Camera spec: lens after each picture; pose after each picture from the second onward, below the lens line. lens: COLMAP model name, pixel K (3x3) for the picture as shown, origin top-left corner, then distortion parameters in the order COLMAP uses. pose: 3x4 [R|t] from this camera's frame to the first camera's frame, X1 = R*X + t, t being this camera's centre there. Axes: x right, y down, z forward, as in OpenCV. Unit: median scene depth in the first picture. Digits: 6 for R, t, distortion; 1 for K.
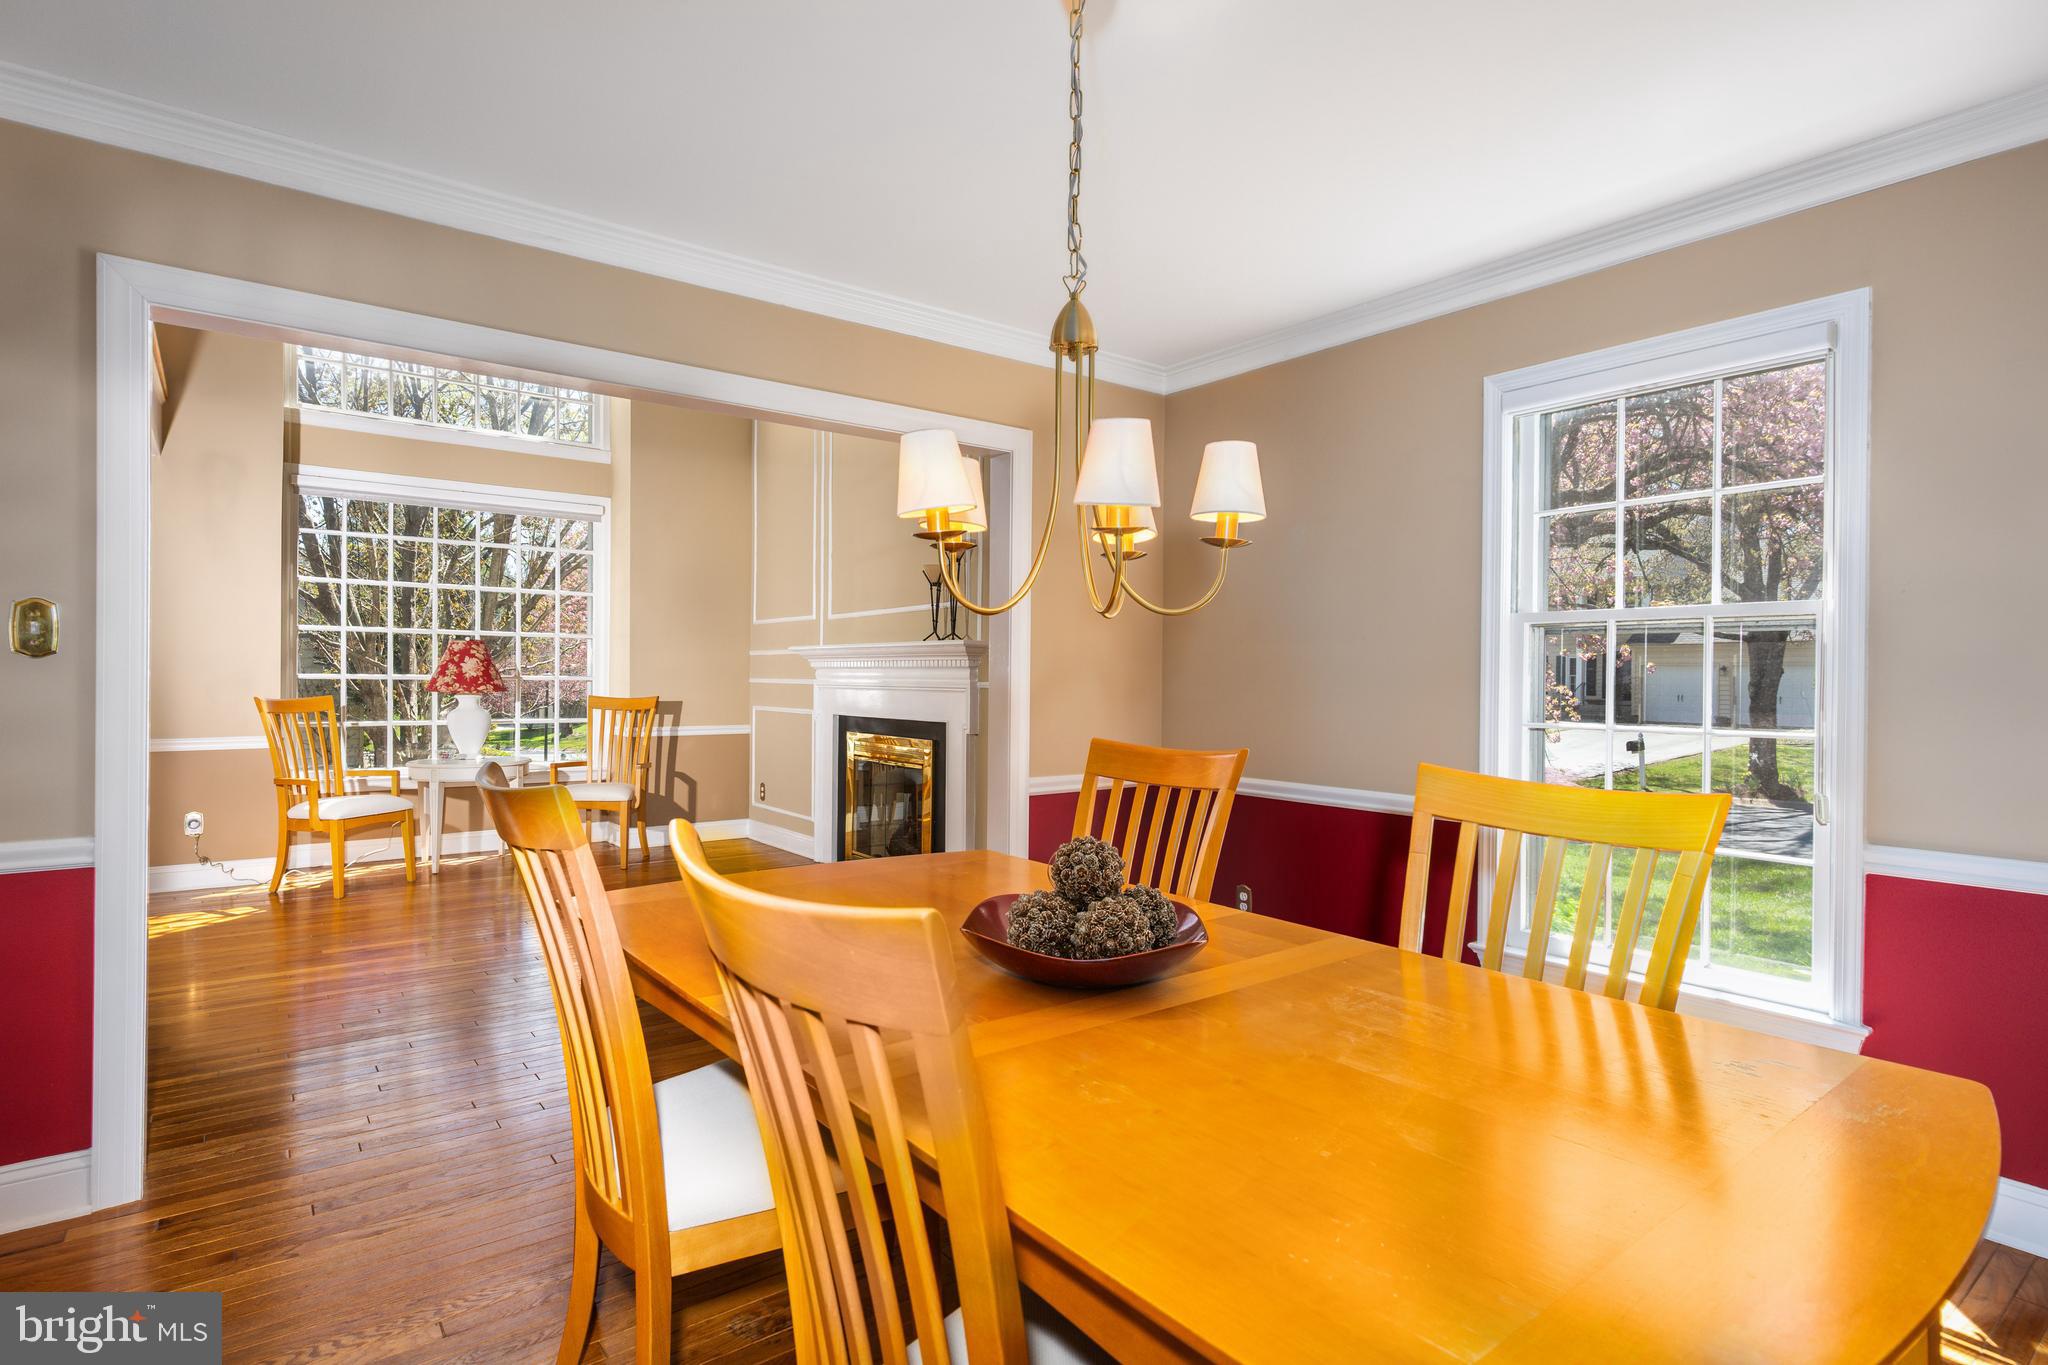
lens RADIAL K [[1045.1, 0, 1024.5], [0, 1045.1, 680.4], [0, 0, 1]] dist [0.001652, 0.000265]
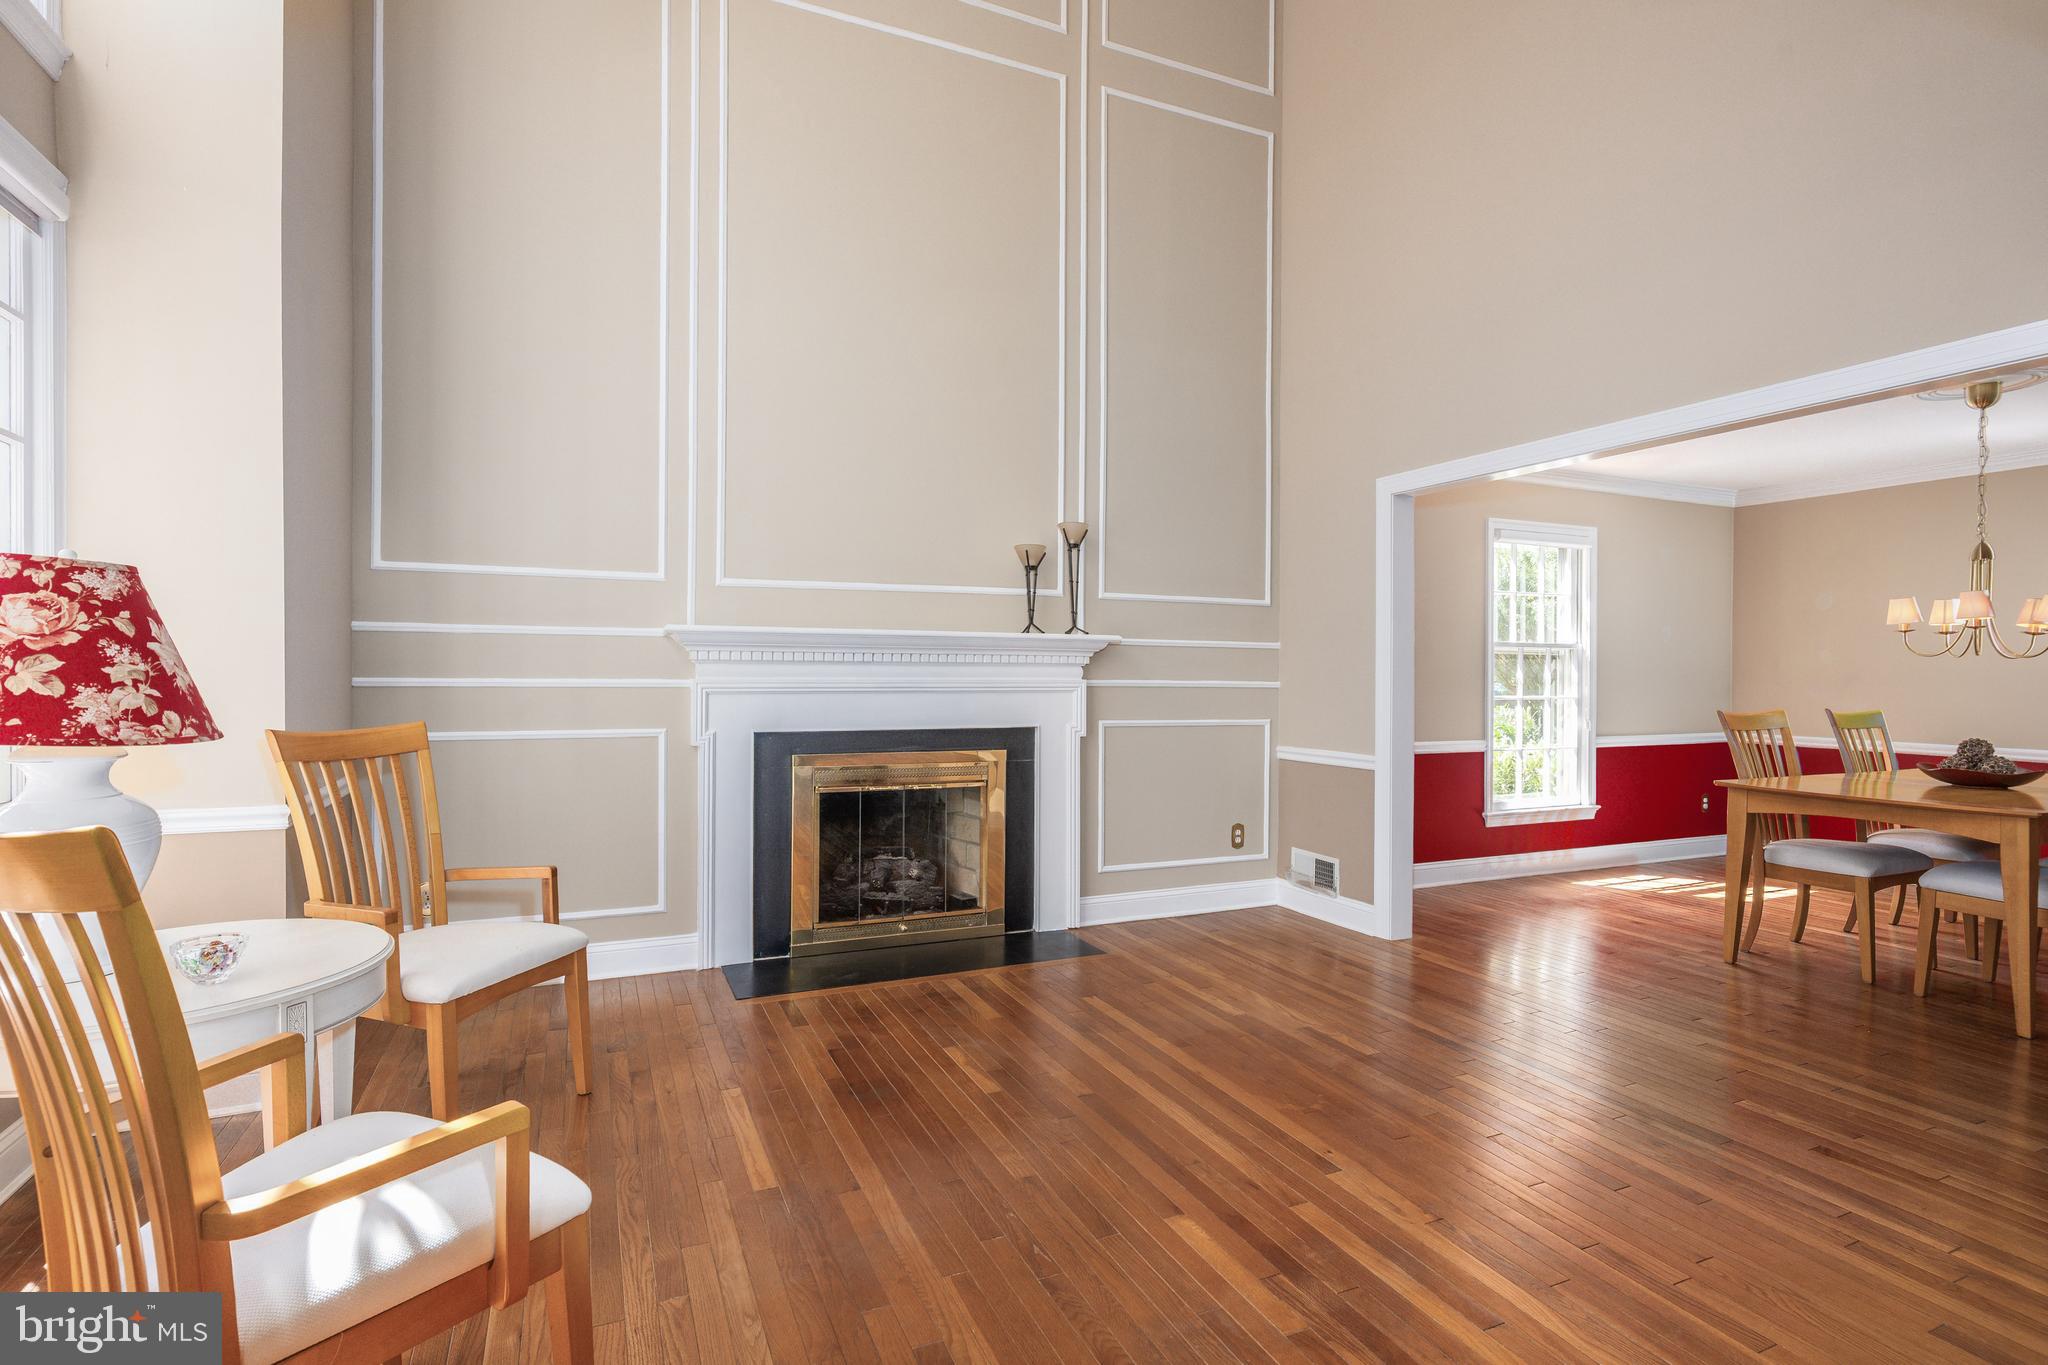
lens RADIAL K [[981.8, 0, 1008.5], [0, 981.8, 673.7], [0, 0, 1]] dist [-0.001253, 0.001105]
pose [[0.242533, -0.009746, 0.970094, -0.751709], [-0.000945, 0.999947, 0.010283, -0.010678], [-0.970143, -0.003411, 0.242511, 0.702782]]
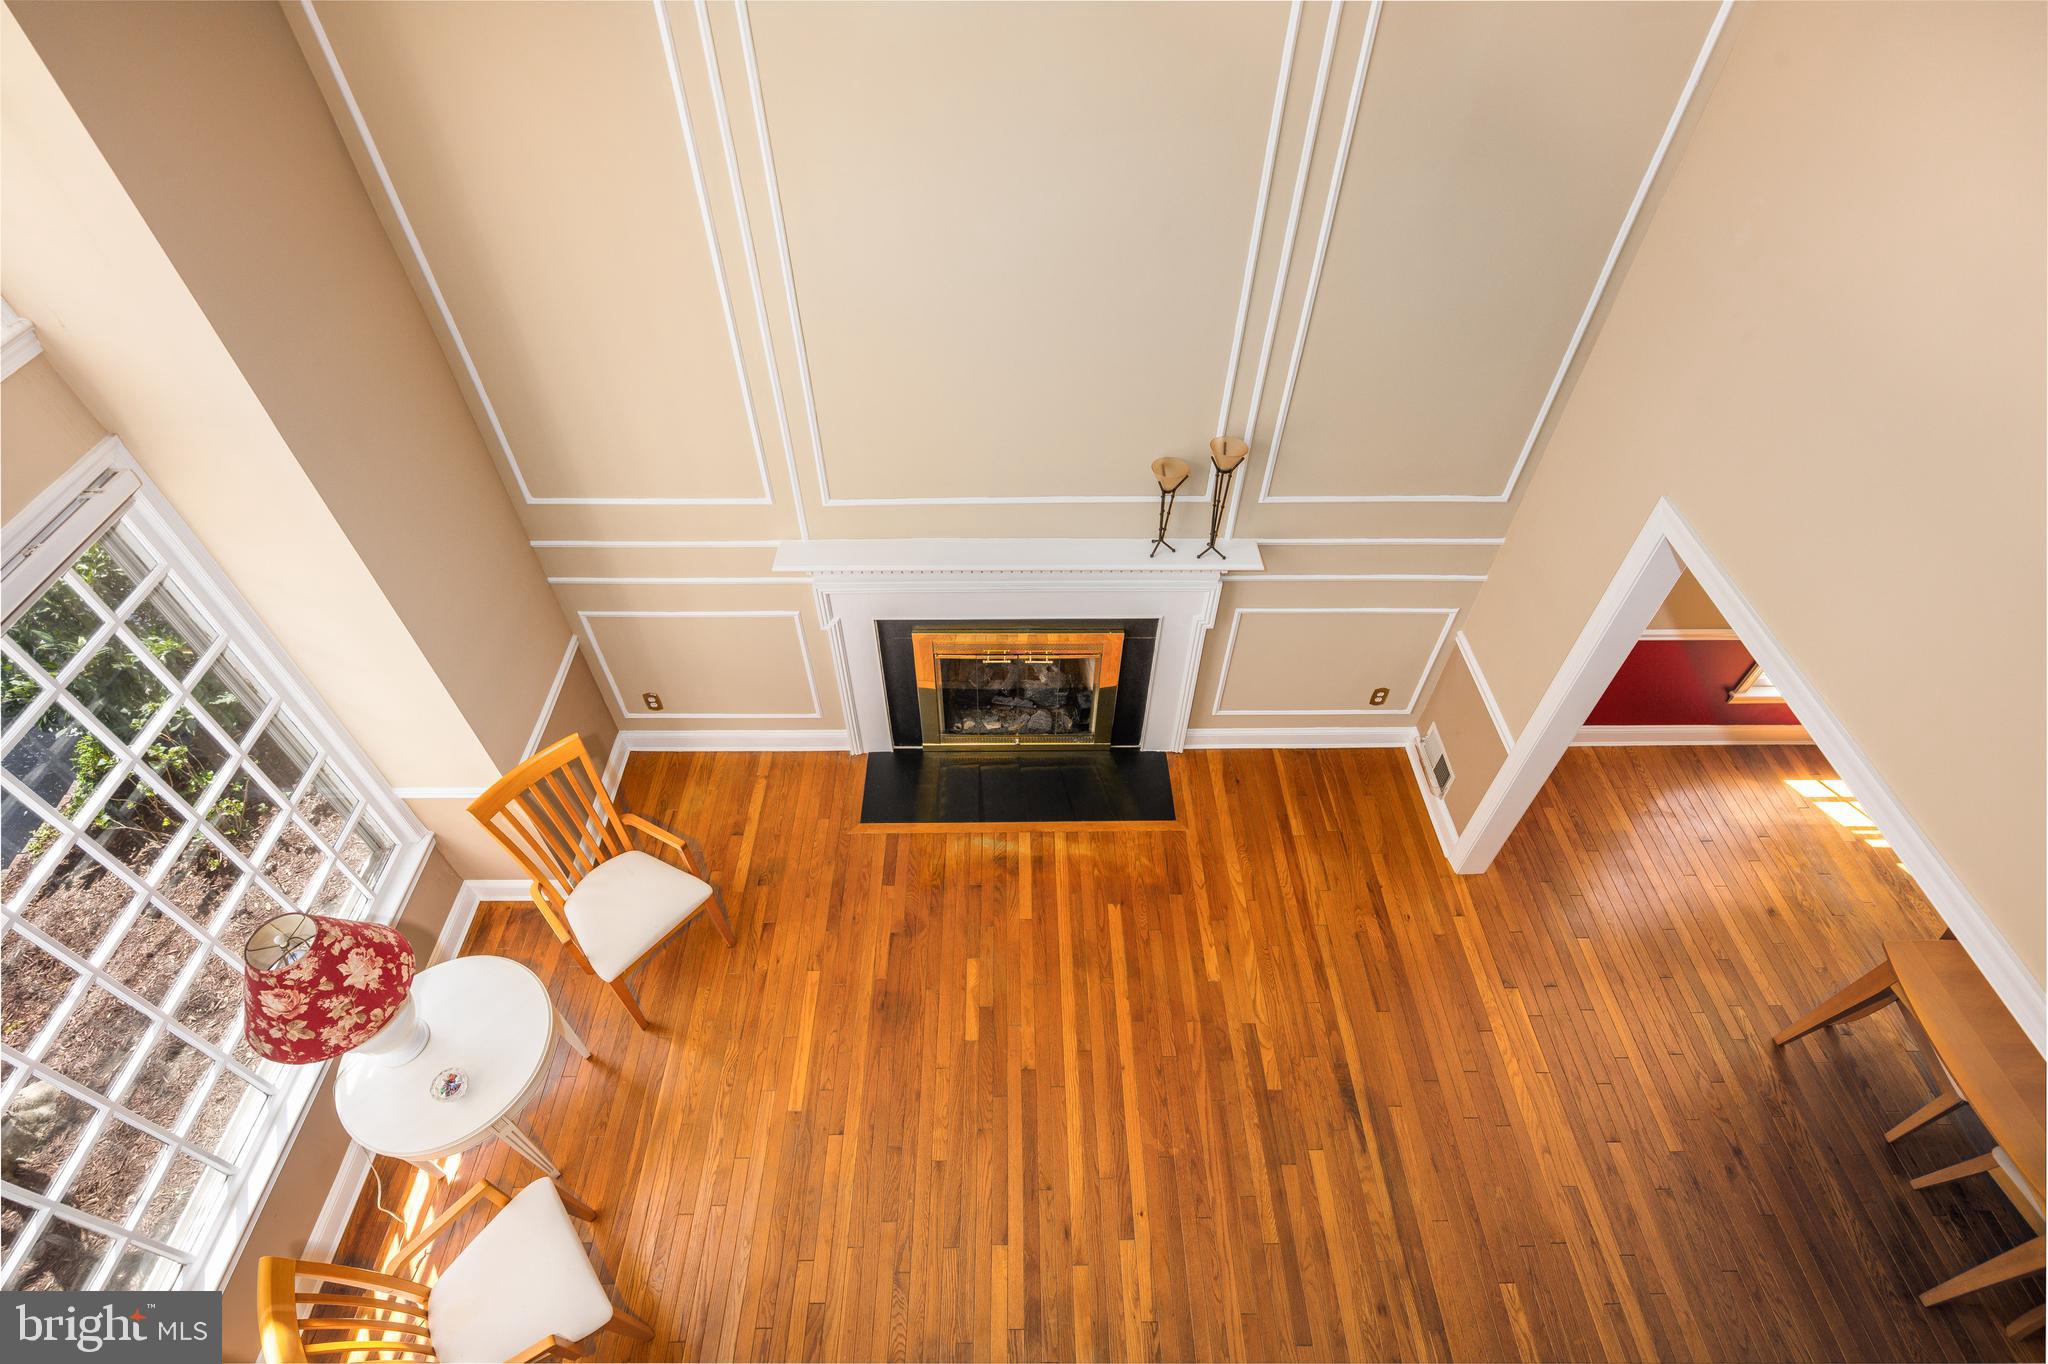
lens RADIAL K [[981.8, 0, 1016.1], [0, 981.8, 666.0], [0, 0, 1]] dist [-0.001253, 0.001105]
pose [[0.601572, -0.587067, 0.541722, -0.514670], [0.007320, 0.682177, 0.731150, -0.443343], [-0.798785, -0.435874, 0.414677, 0.635285]]
